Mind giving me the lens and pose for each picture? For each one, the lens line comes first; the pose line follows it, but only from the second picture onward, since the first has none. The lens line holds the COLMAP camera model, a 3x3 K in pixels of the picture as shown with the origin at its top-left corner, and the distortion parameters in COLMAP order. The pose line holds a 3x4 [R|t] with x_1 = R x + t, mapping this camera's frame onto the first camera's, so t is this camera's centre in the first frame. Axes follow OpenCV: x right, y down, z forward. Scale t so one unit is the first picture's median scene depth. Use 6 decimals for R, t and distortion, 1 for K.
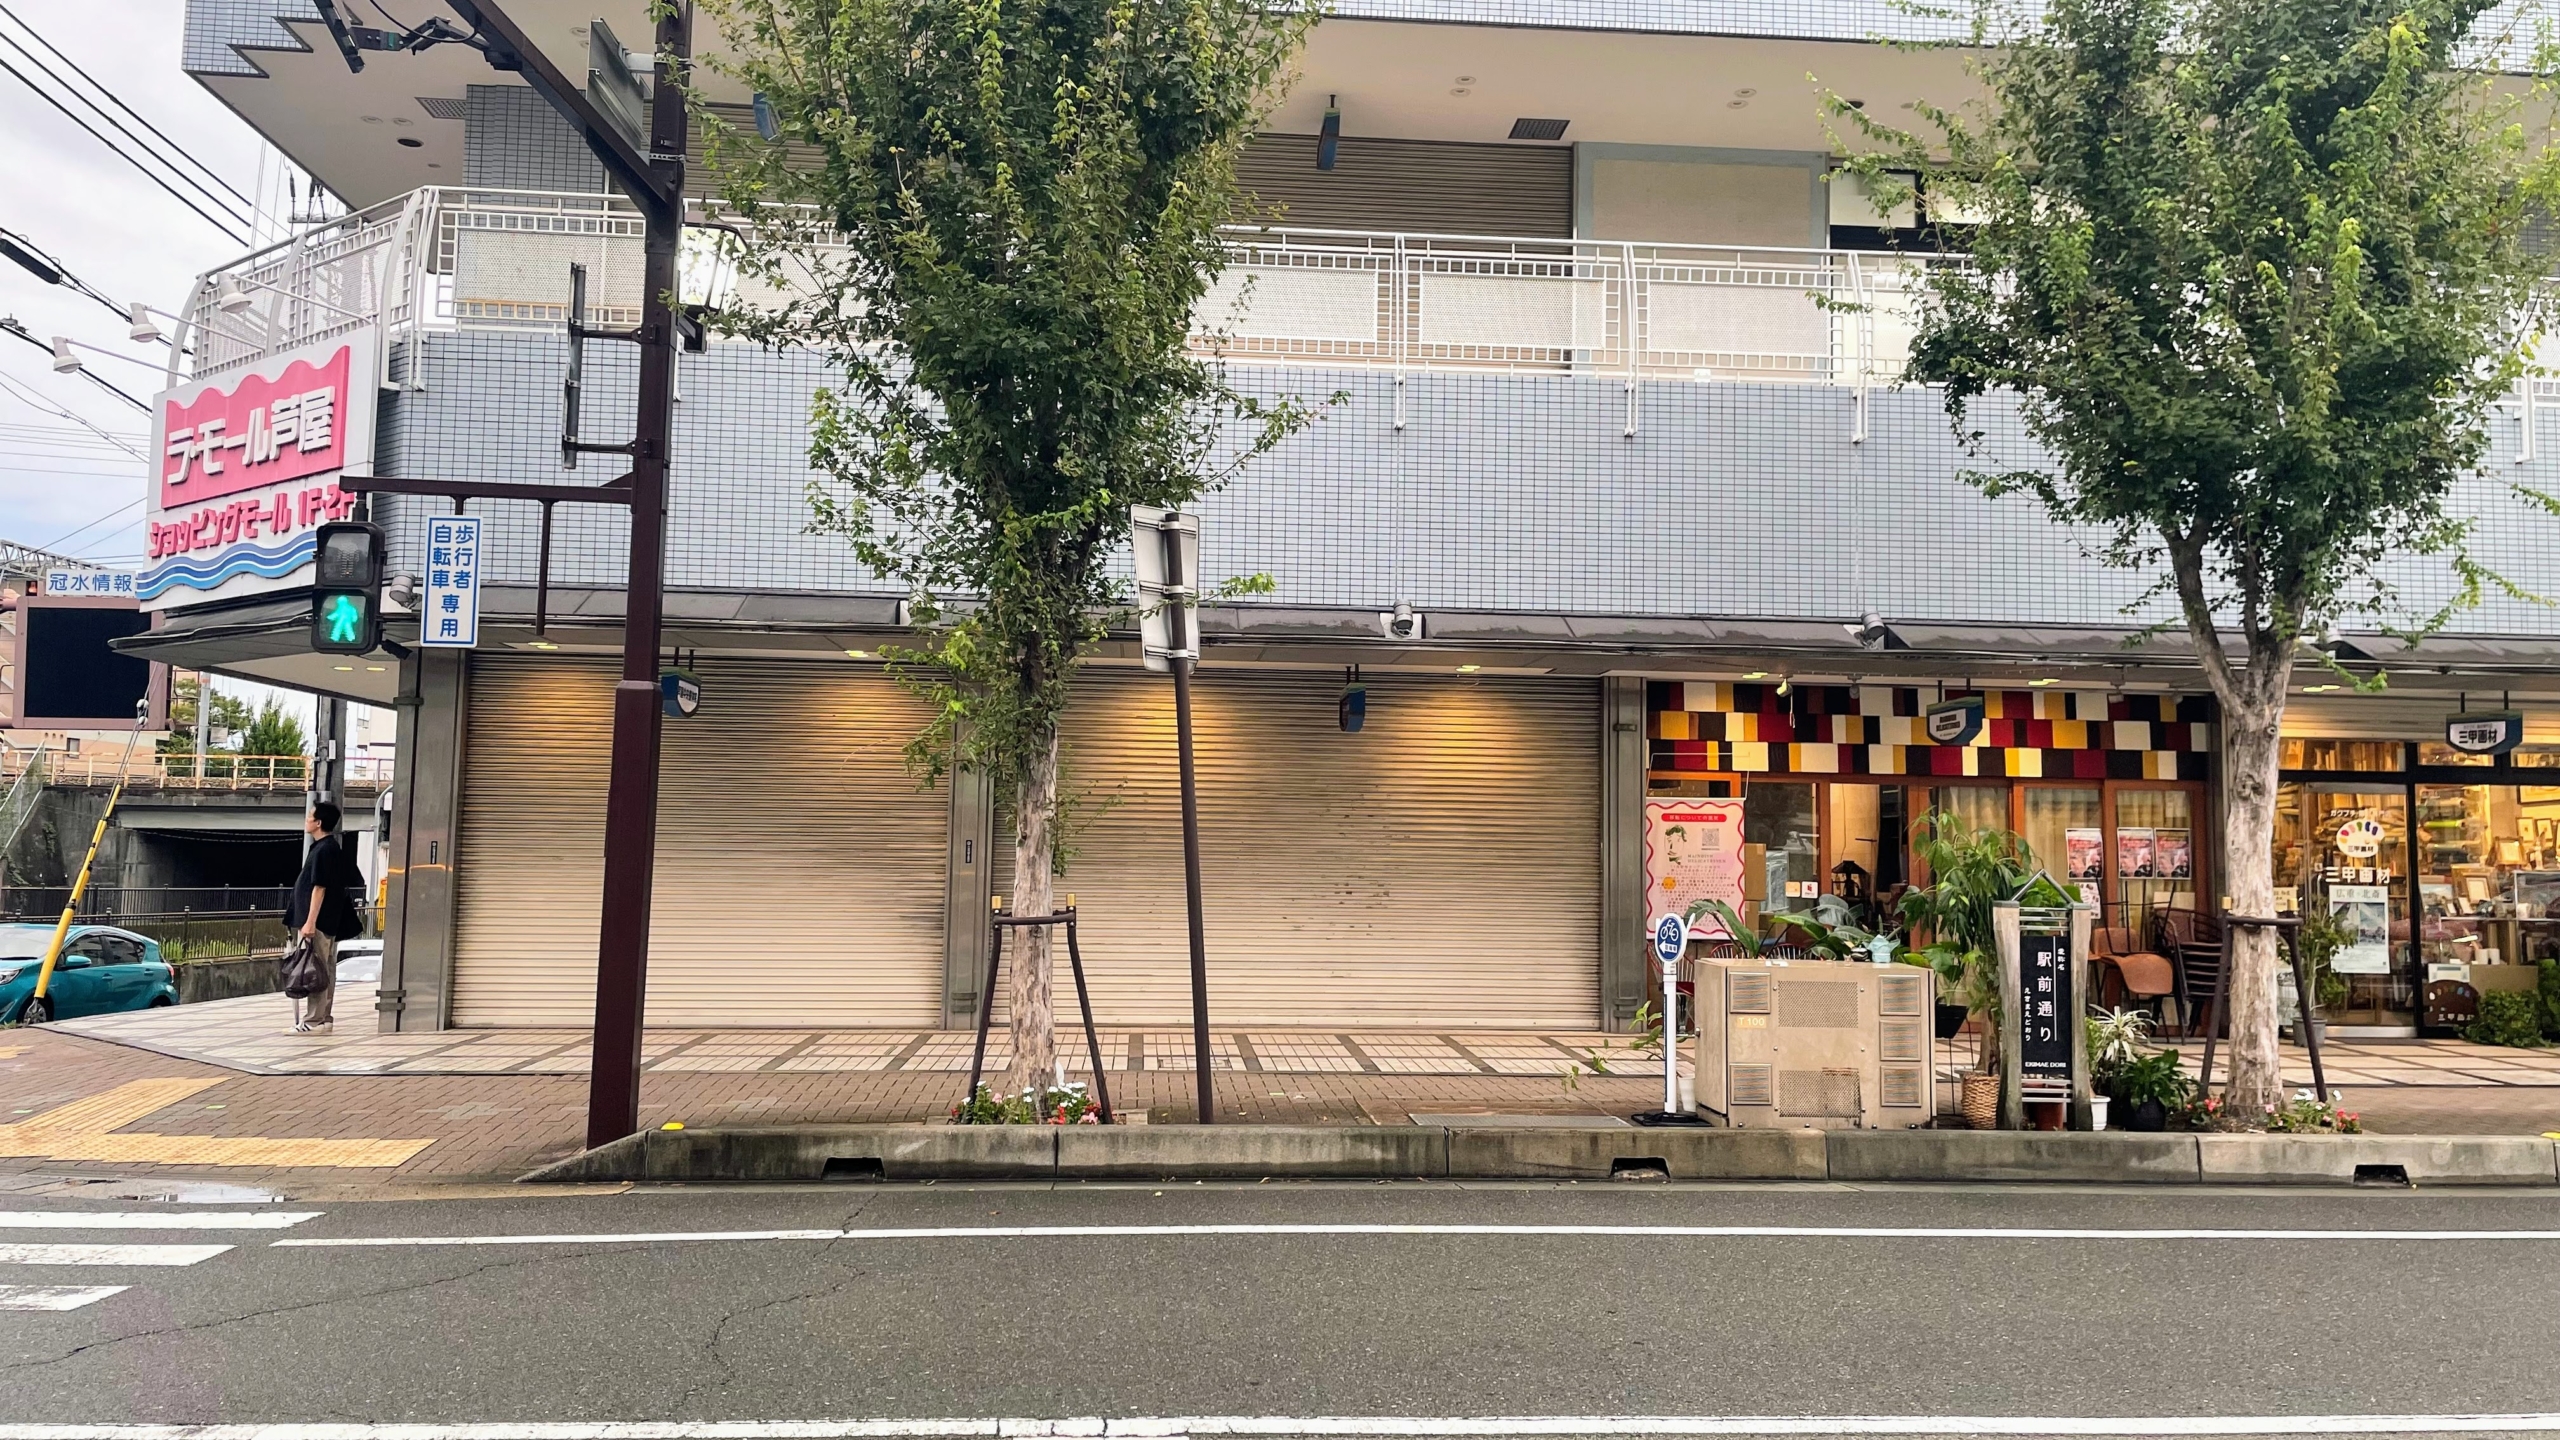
lens RADIAL K [[1917.3, 0, 1312.9], [0, 1917.3, 711.4], [0, 0, 1]] dist [0.099153, -0.131951]
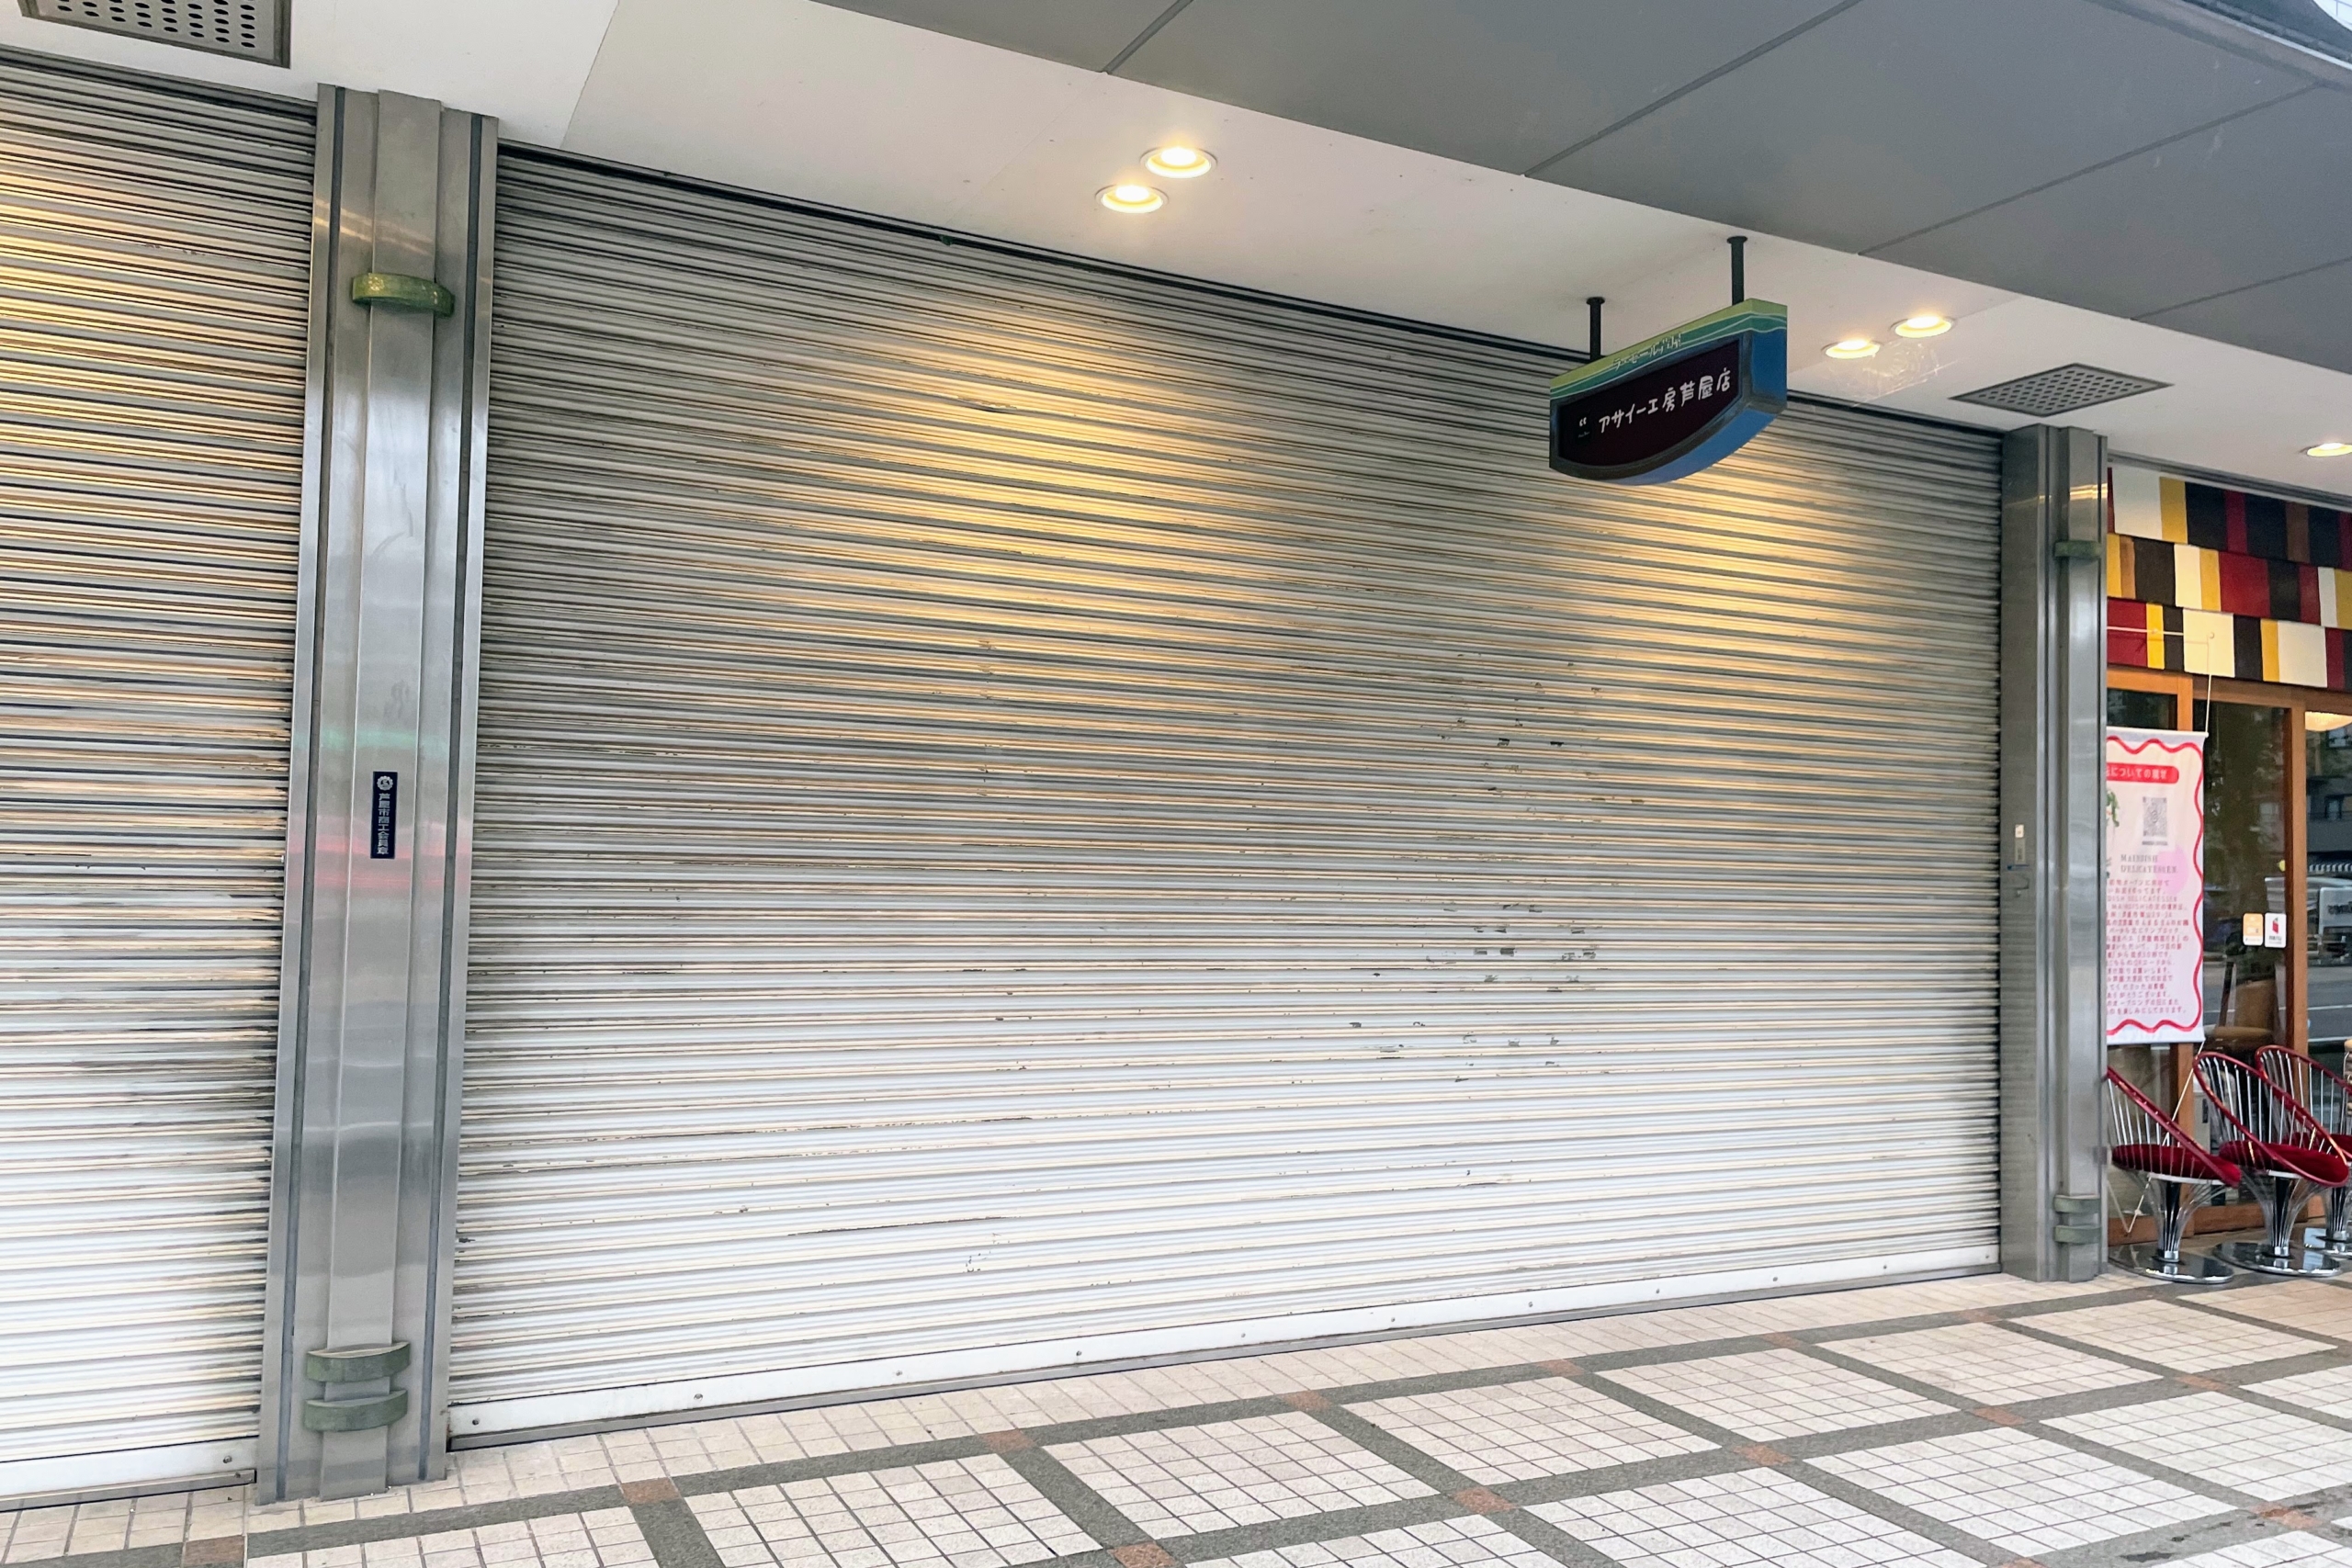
lens RADIAL K [[1828.7, 0, 1176.0], [0, 1828.7, 784.0], [0, 0, 1]] dist [0.062198, -0.055169]
pose [[0.924754, 0.025053, 0.379740, -0.230630], [-0.039561, 0.998753, 0.030450, 0.073220], [-0.378504, -0.043181, 0.924592, 0.939488]]
